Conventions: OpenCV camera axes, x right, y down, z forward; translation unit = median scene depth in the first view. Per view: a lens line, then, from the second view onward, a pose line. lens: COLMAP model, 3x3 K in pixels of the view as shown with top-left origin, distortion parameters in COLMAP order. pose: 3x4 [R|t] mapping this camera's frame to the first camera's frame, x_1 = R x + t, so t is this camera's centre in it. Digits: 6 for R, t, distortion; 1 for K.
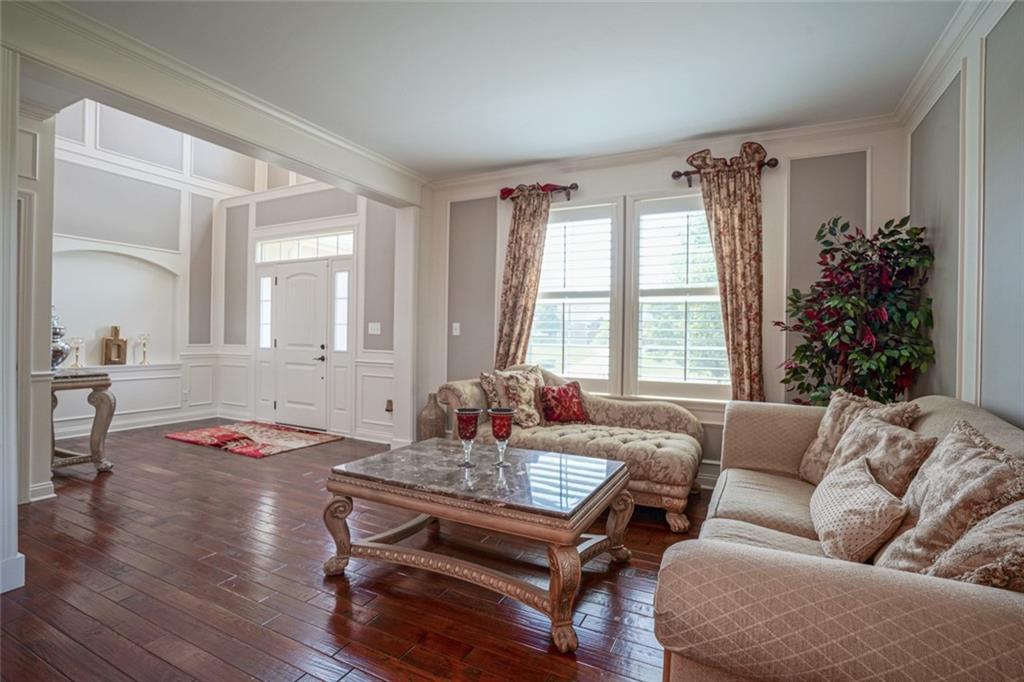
lens RADIAL K [[480.0, 0, 519.6], [0, 480.0, 338.9], [0, 0, 1]] dist [-0.053732, 0.017684]
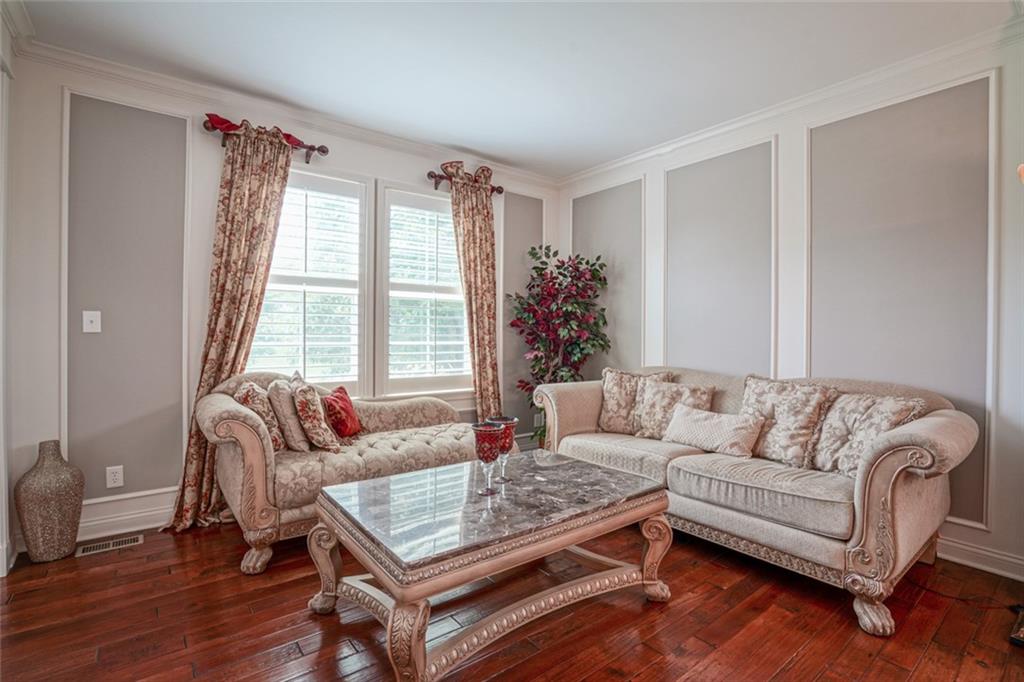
lens RADIAL K [[480.0, 0, 519.5], [0, 480.0, 337.6], [0, 0, 1]] dist [-0.053732, 0.017684]
pose [[0.438036, -0.016023, 0.898815, -0.479107], [0.006821, 0.999872, 0.014500, -0.006941], [-0.898932, -0.000221, 0.438089, 0.347611]]
